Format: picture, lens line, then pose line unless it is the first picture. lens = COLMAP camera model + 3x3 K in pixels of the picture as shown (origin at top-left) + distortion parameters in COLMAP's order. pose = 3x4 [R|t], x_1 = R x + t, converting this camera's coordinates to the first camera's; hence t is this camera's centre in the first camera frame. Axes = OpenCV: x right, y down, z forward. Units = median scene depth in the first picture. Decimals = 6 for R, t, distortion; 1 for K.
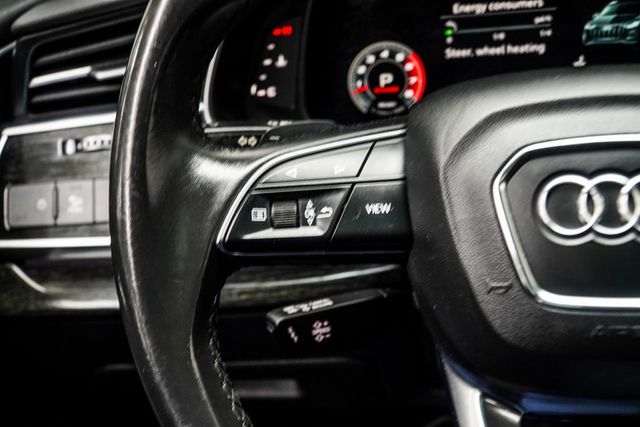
lens RADIAL K [[846.8, 0, 296.7], [0, 846.8, 212.3], [0, 0, 1]] dist [0.020313, 0.014198]
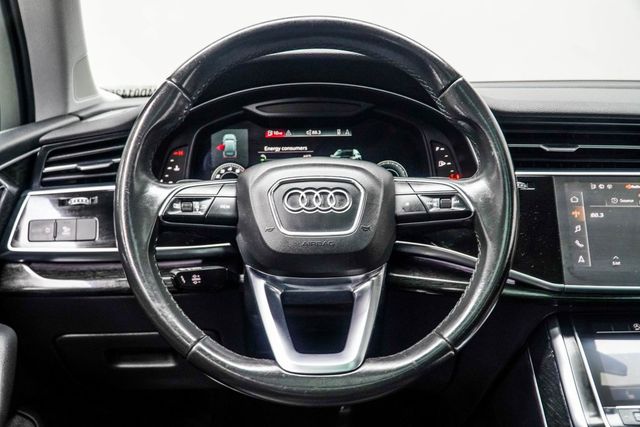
lens RADIAL K [[768.7, 0, 320.0], [0, 768.7, 213.5], [0, 0, 1]] dist [-0.035384, -0.024851]
pose [[0.975687, 0.051856, 0.212944, -0.068930], [-0.003515, 0.975183, -0.221373, 0.320174], [-0.219139, 0.215242, 0.951656, -0.747929]]
